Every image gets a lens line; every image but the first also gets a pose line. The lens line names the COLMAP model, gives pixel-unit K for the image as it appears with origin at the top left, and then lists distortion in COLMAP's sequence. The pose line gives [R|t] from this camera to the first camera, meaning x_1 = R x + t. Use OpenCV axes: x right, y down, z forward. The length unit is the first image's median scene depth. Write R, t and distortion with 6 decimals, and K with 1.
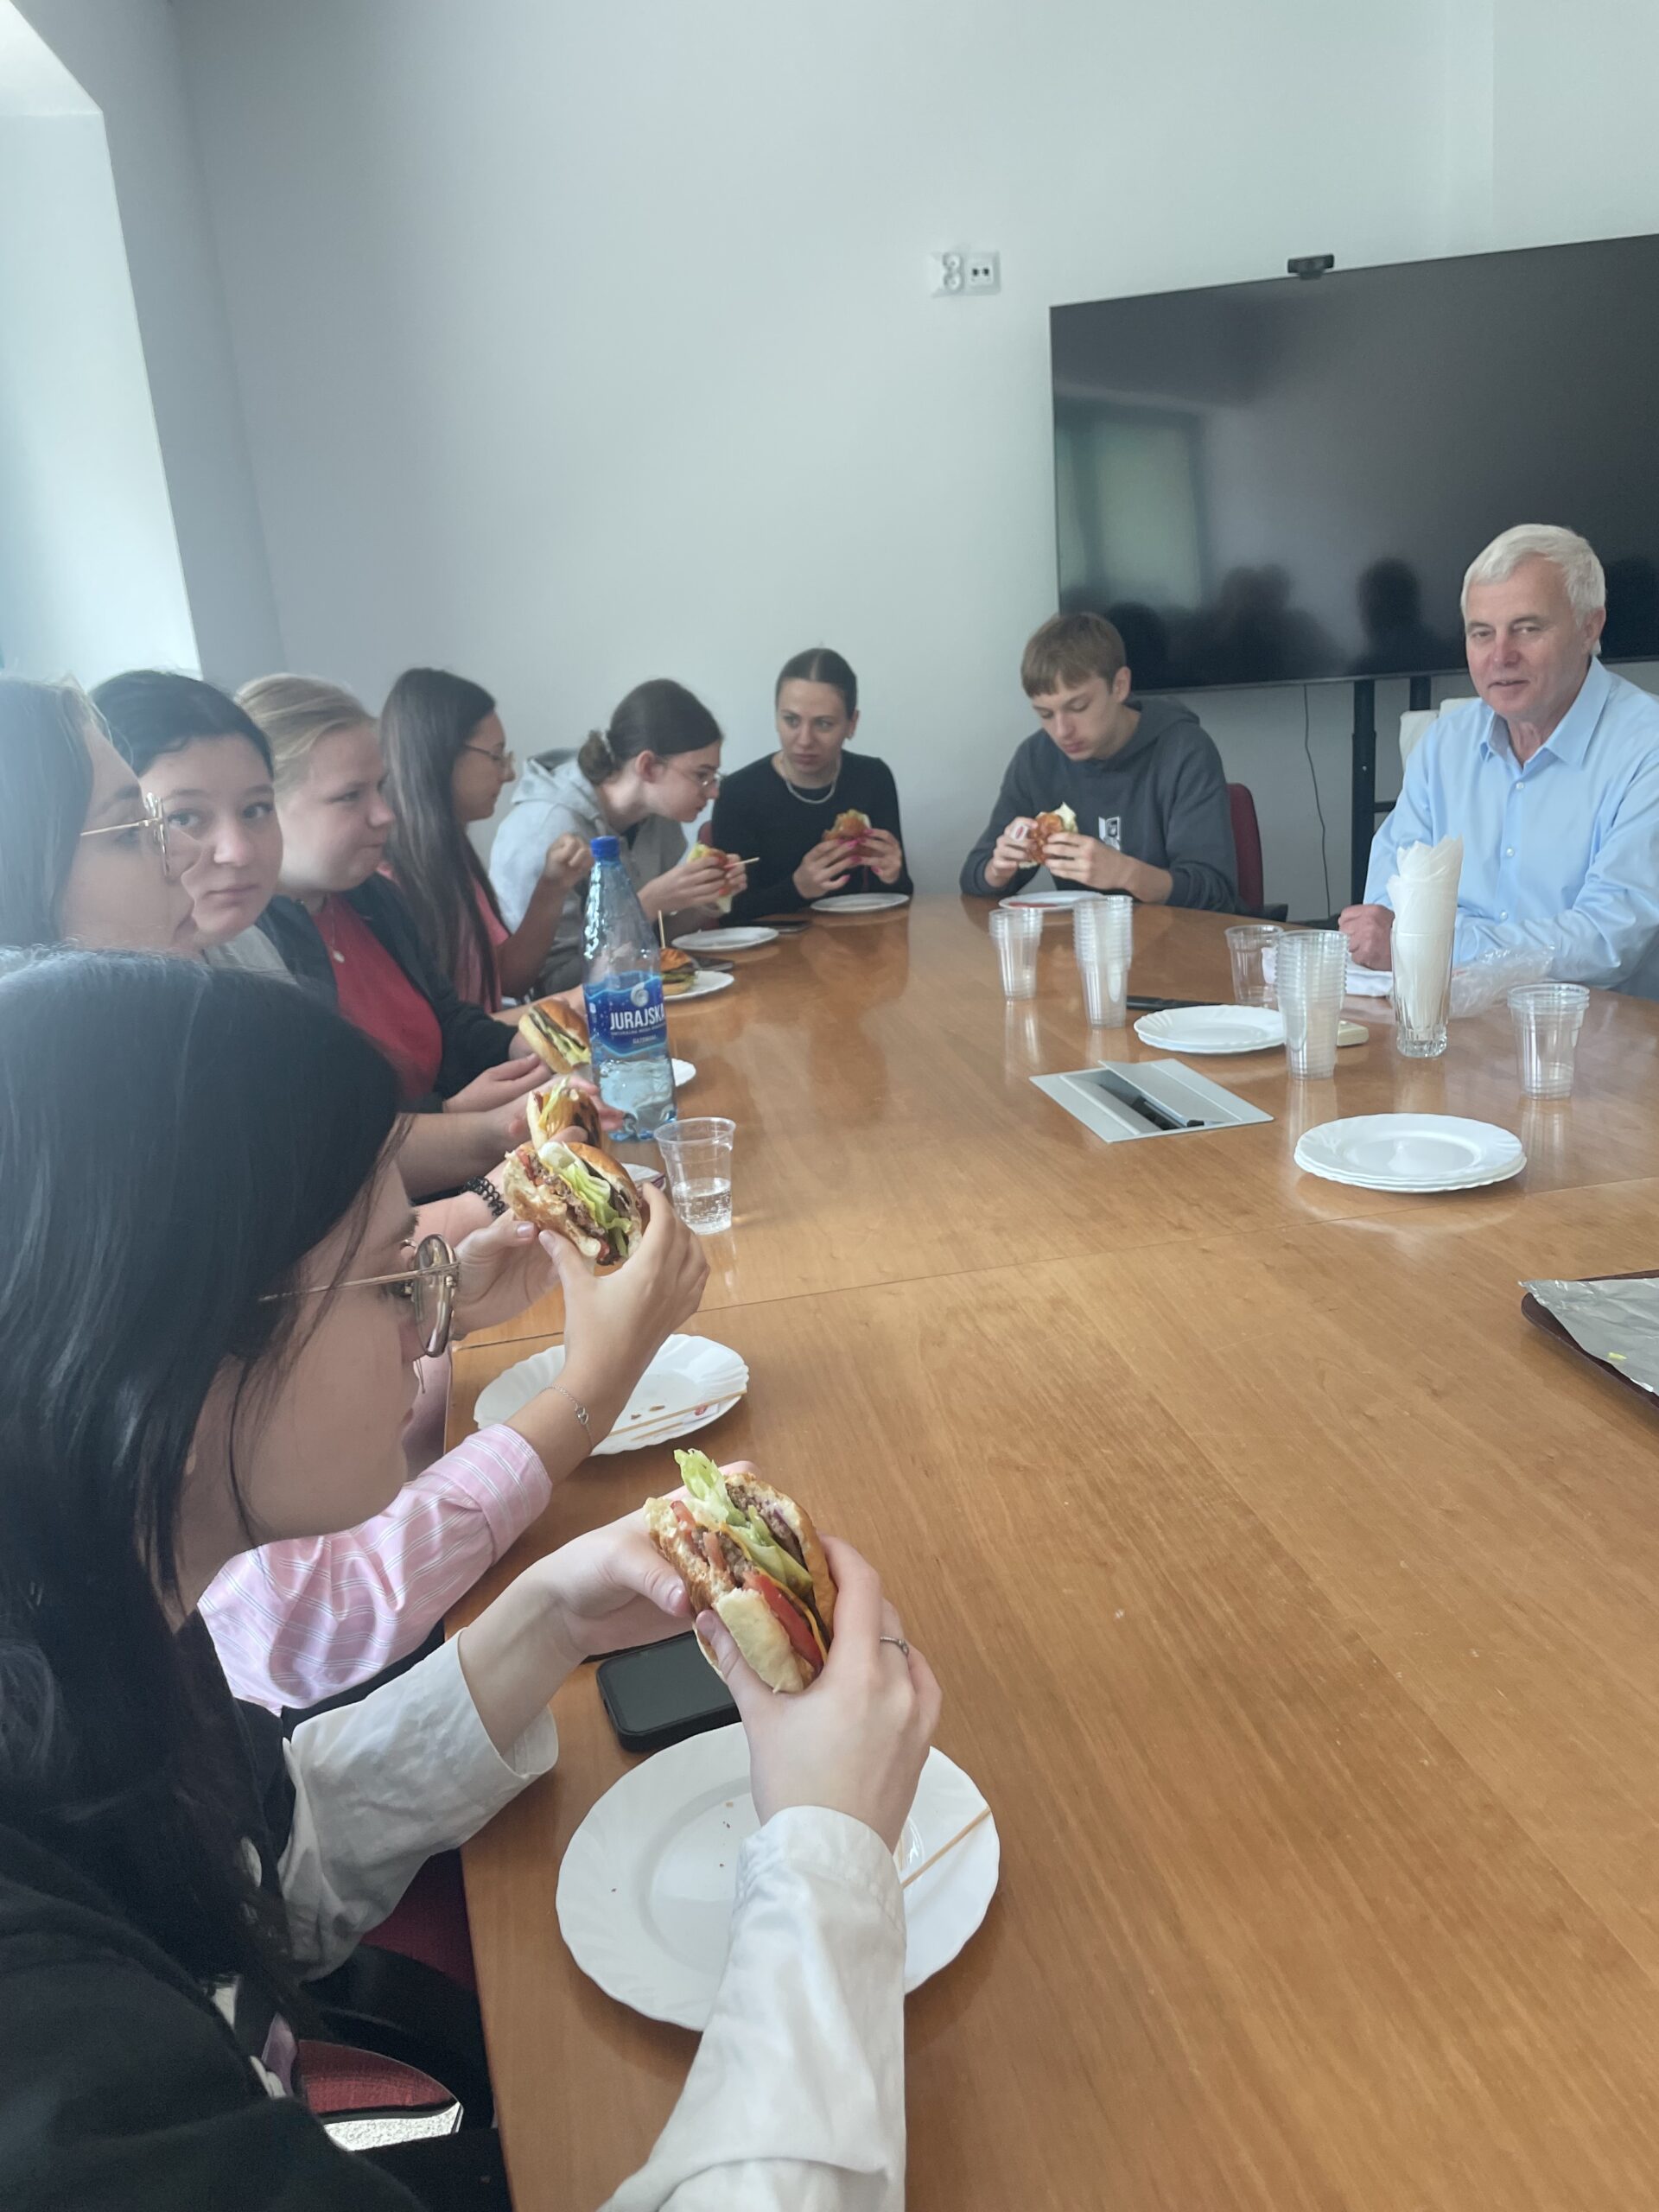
lens RADIAL K [[1737.8, 0, 780.7], [0, 1737.8, 1102.2], [0, 0, 1]] dist [0.093224, -0.104209]
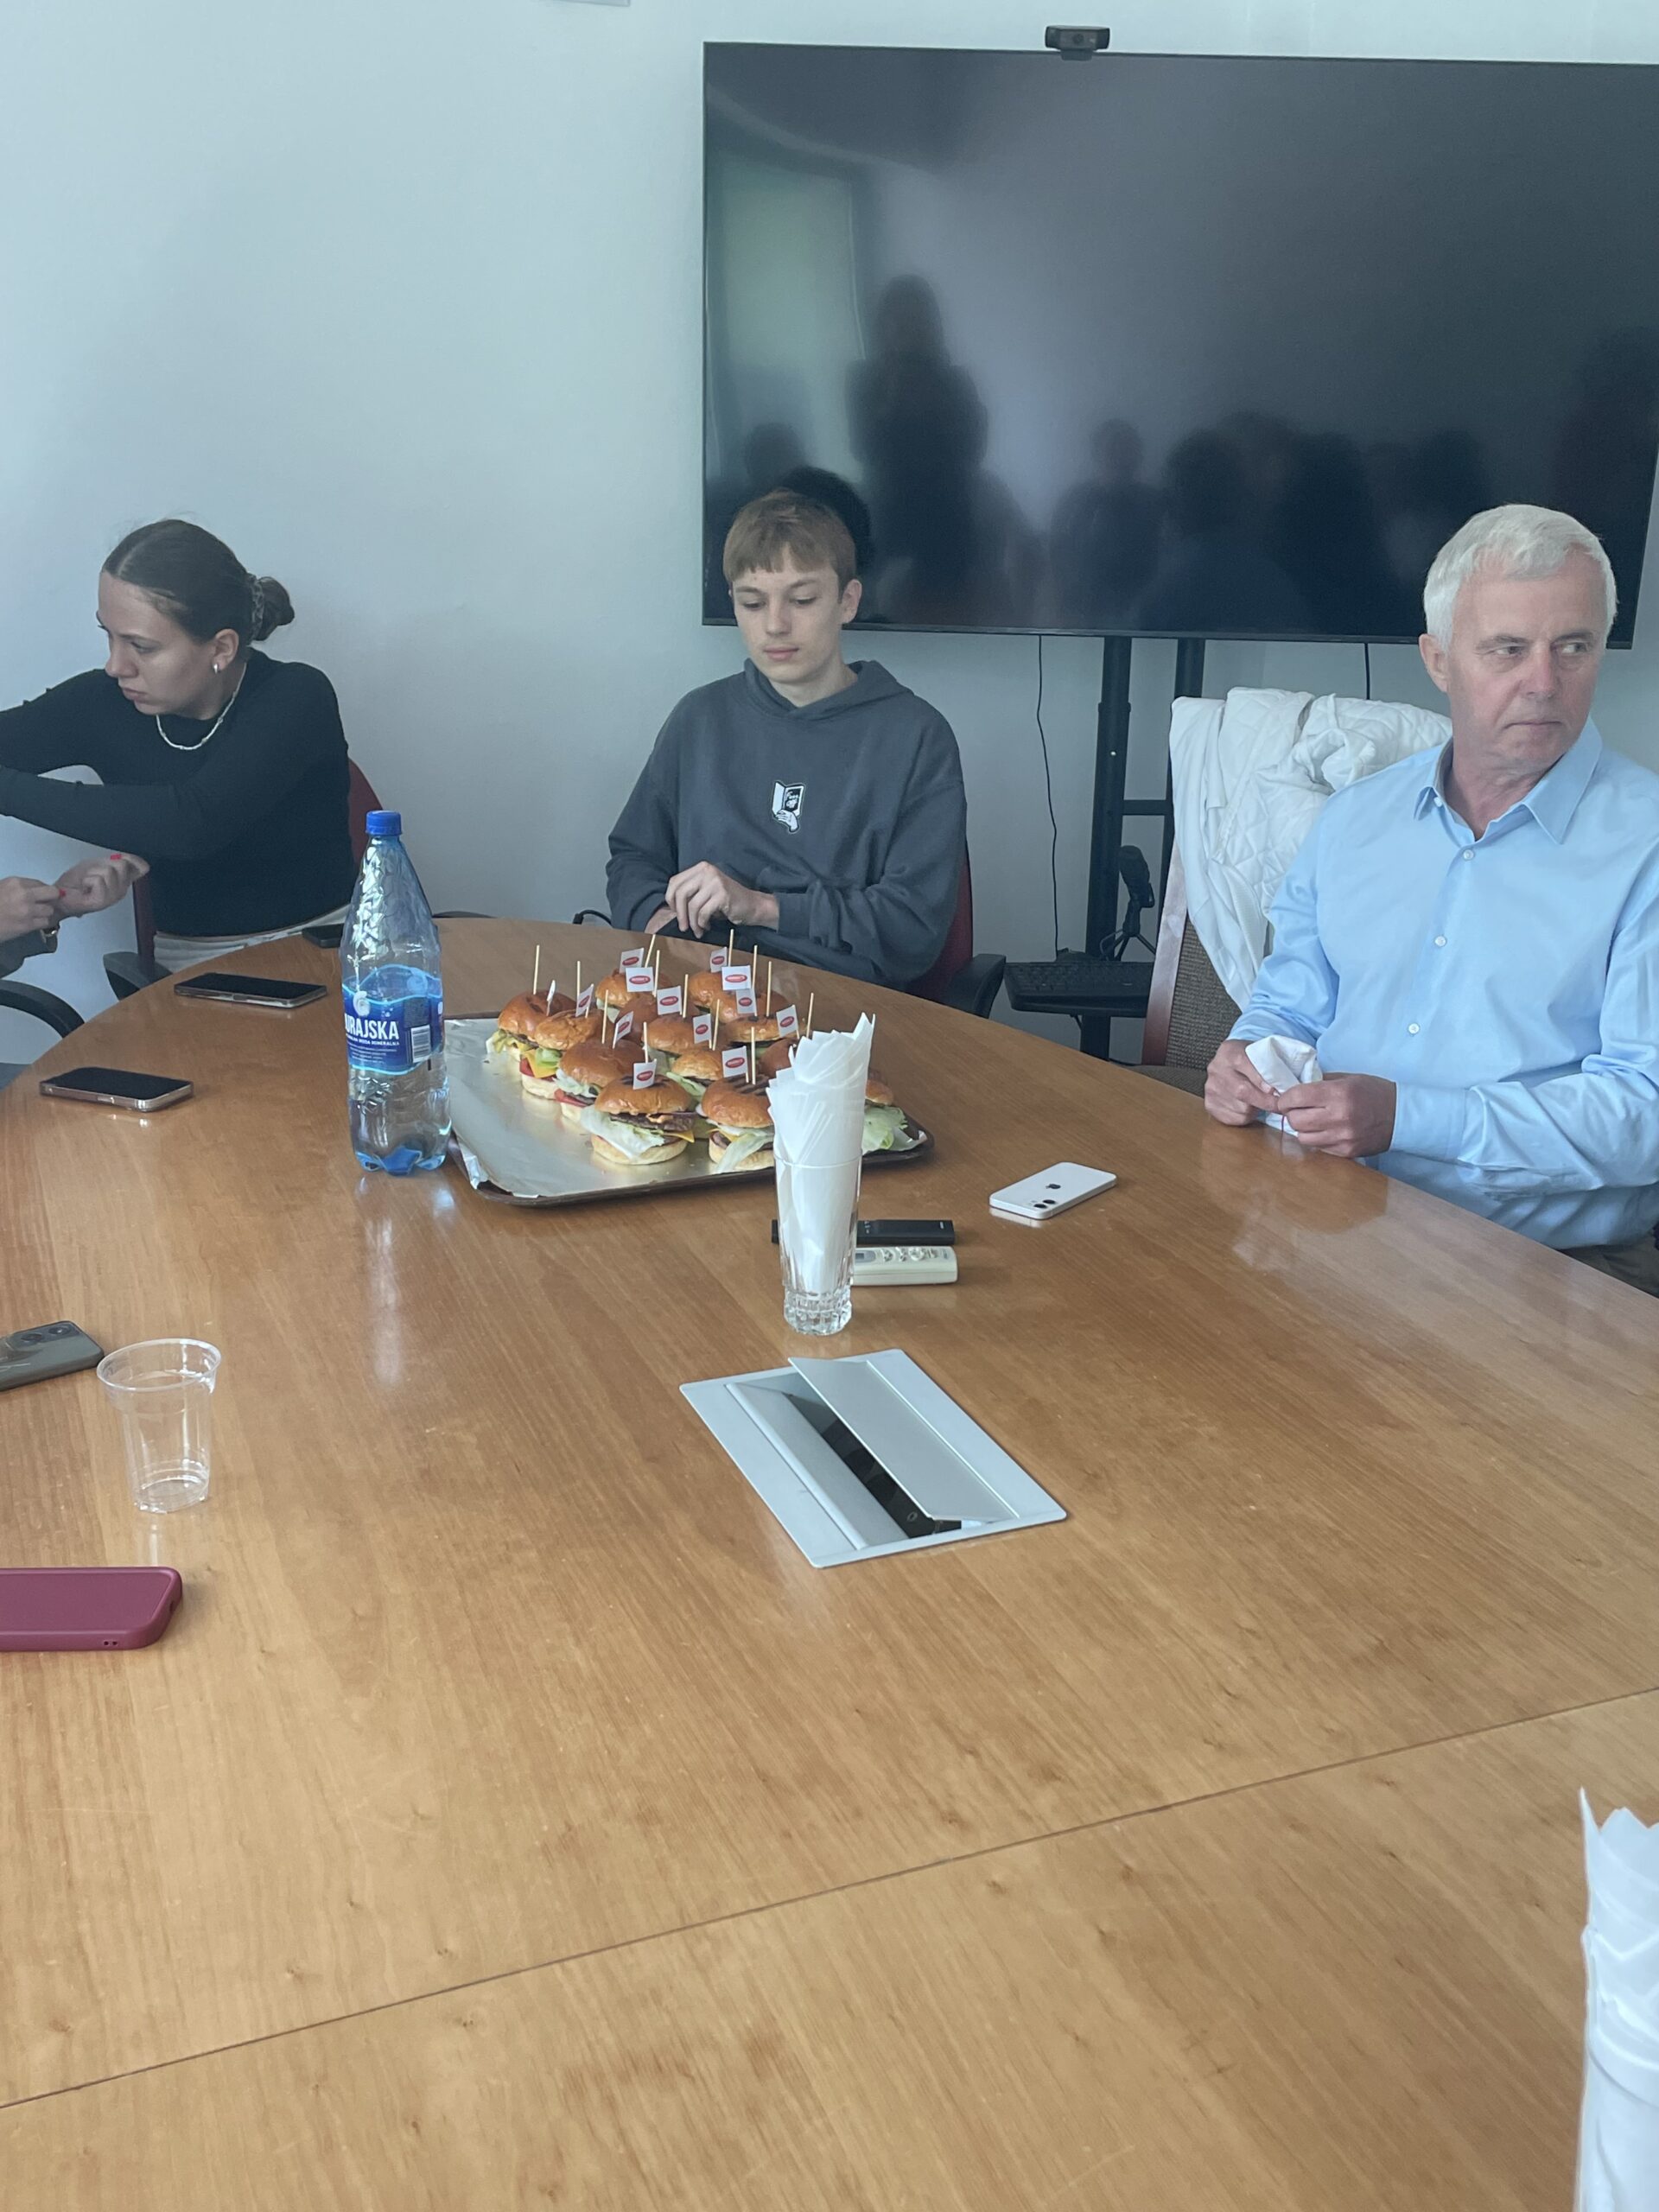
lens RADIAL K [[2207.8, 0, 765.8], [0, 2207.8, 1107.2], [0, 0, 1]] dist [0.006996, 0.002383]
pose [[0.975839, 0.020053, 0.217569, -0.001020], [-0.035375, 0.997142, 0.066758, -0.283047], [-0.215609, -0.072842, 0.973759, 0.392781]]
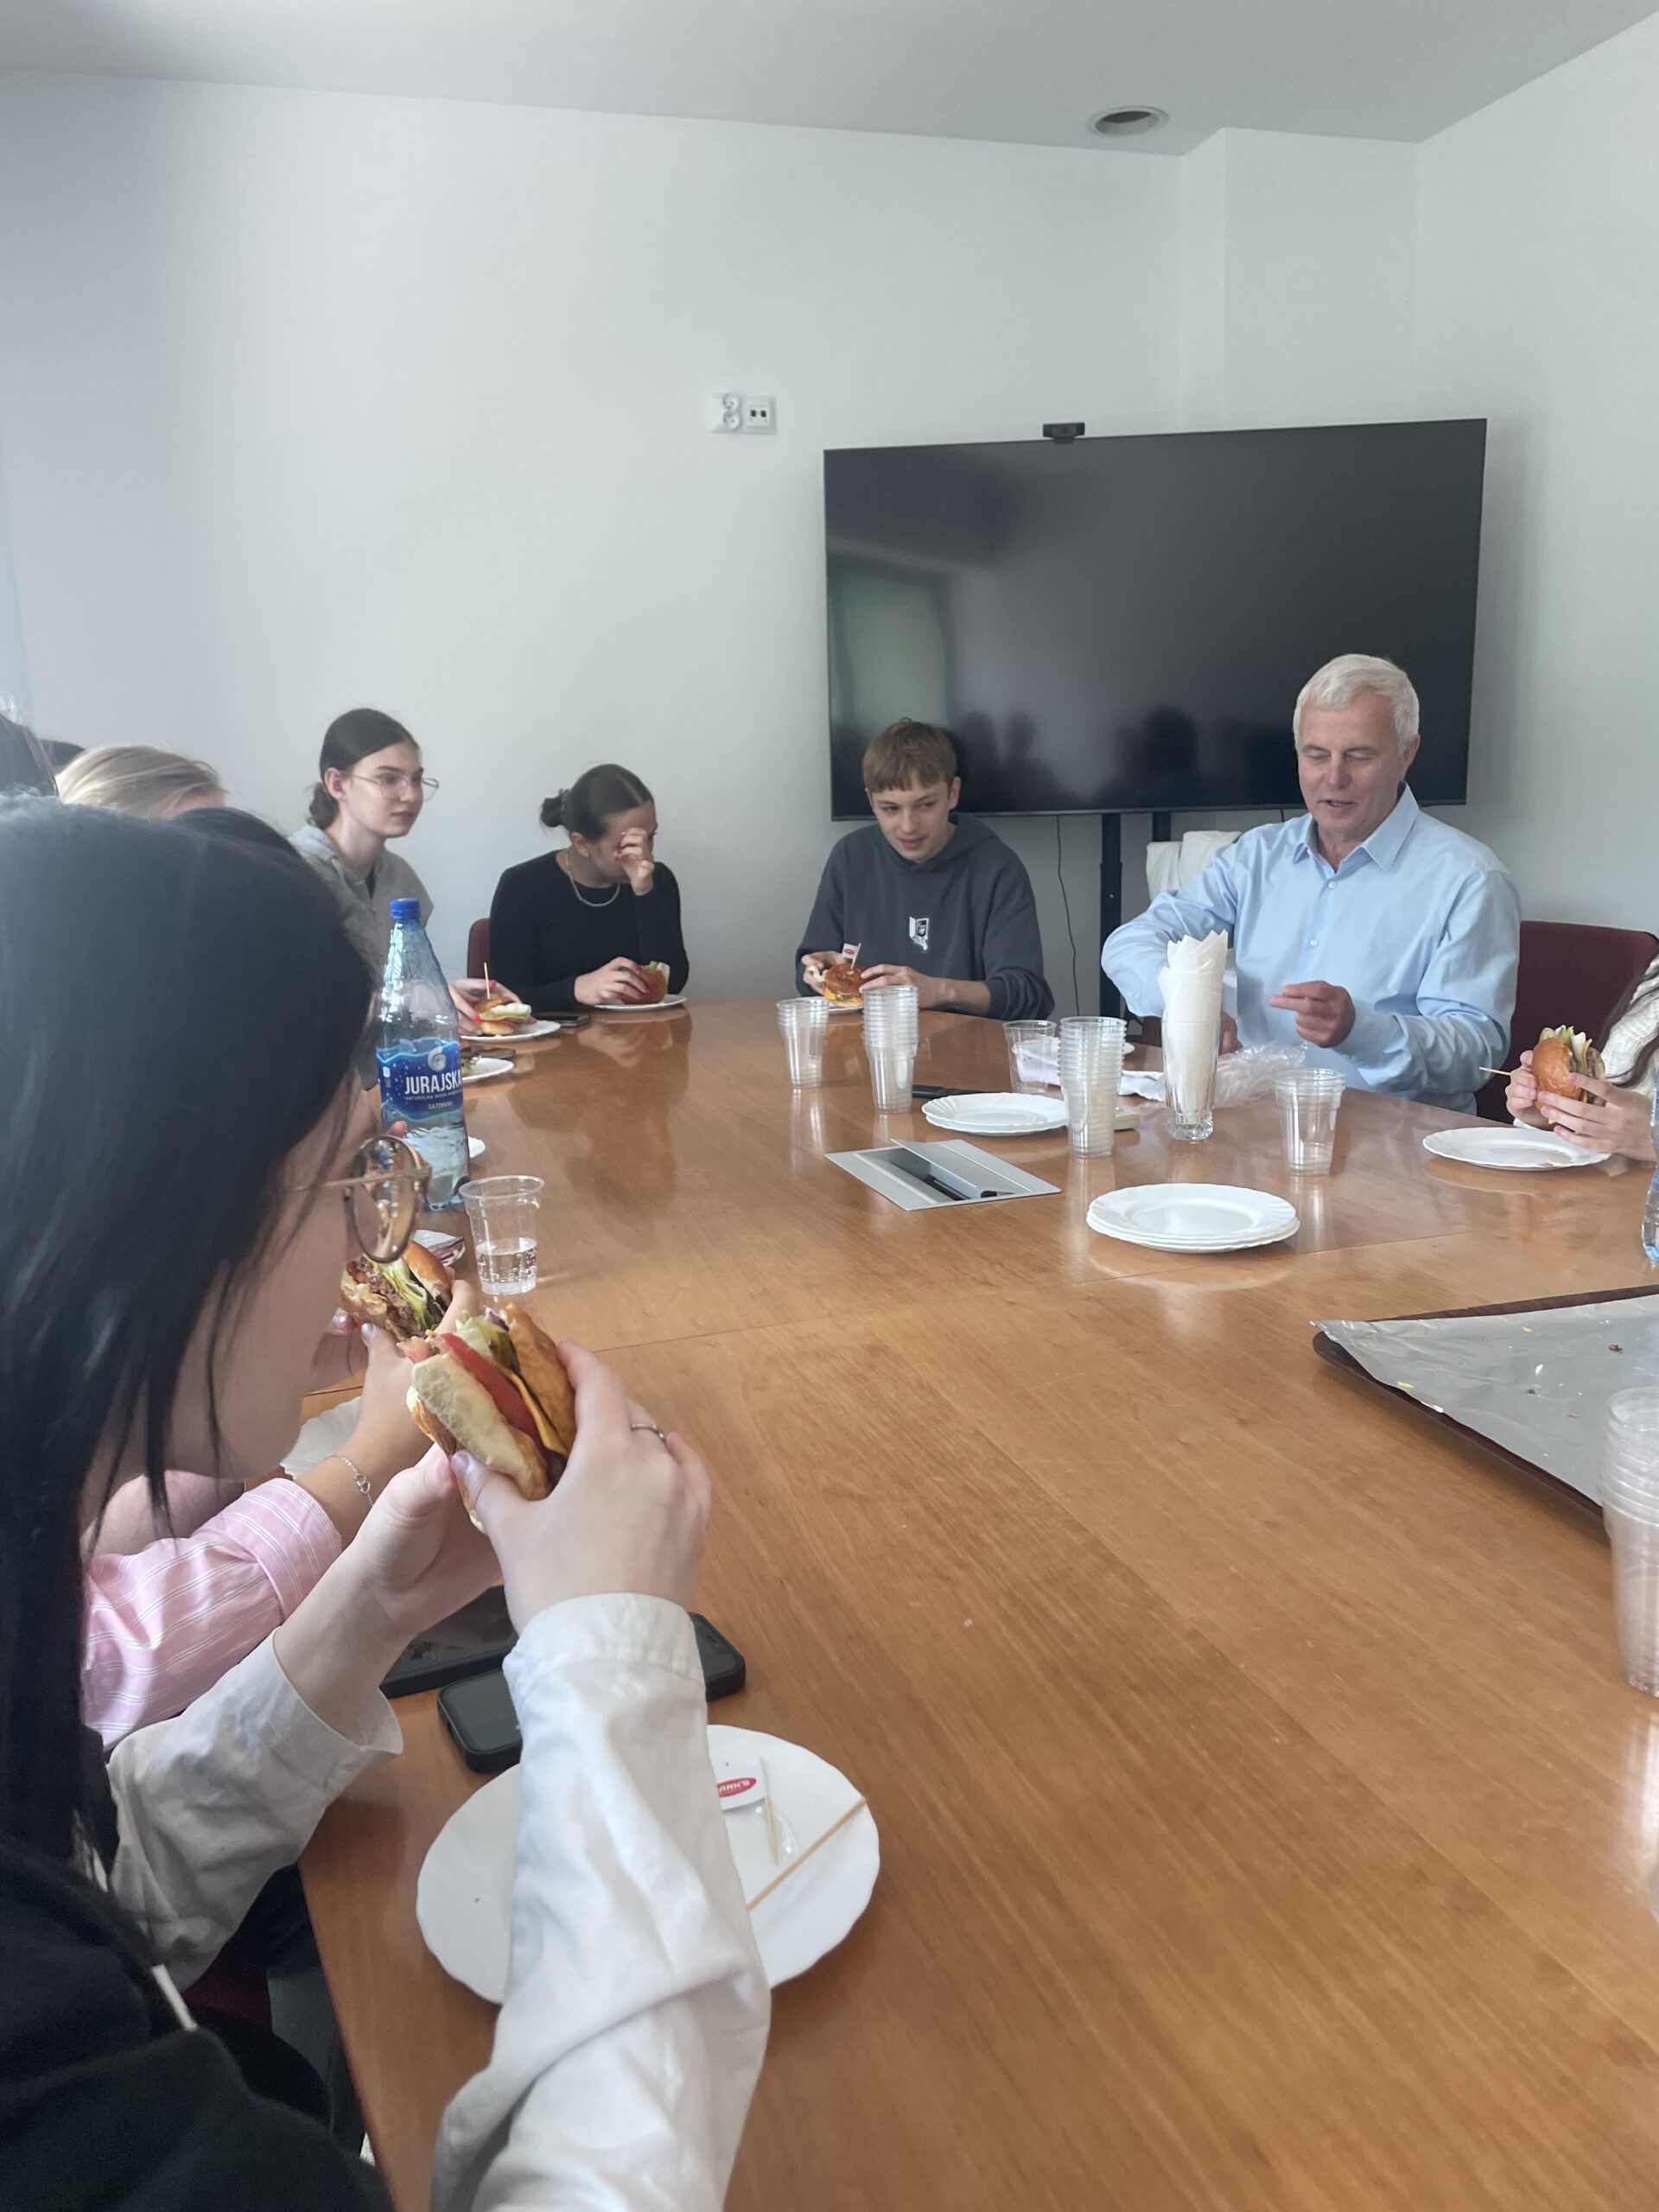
lens RADIAL K [[1737.8, 0, 780.7], [0, 1737.8, 1102.2], [0, 0, 1]] dist [0.093224, -0.104209]
pose [[0.988477, 0.022603, 0.149673, -0.058694], [-0.010214, 0.996494, -0.083034, 0.067633], [-0.151025, 0.080549, 0.985243, 0.005579]]
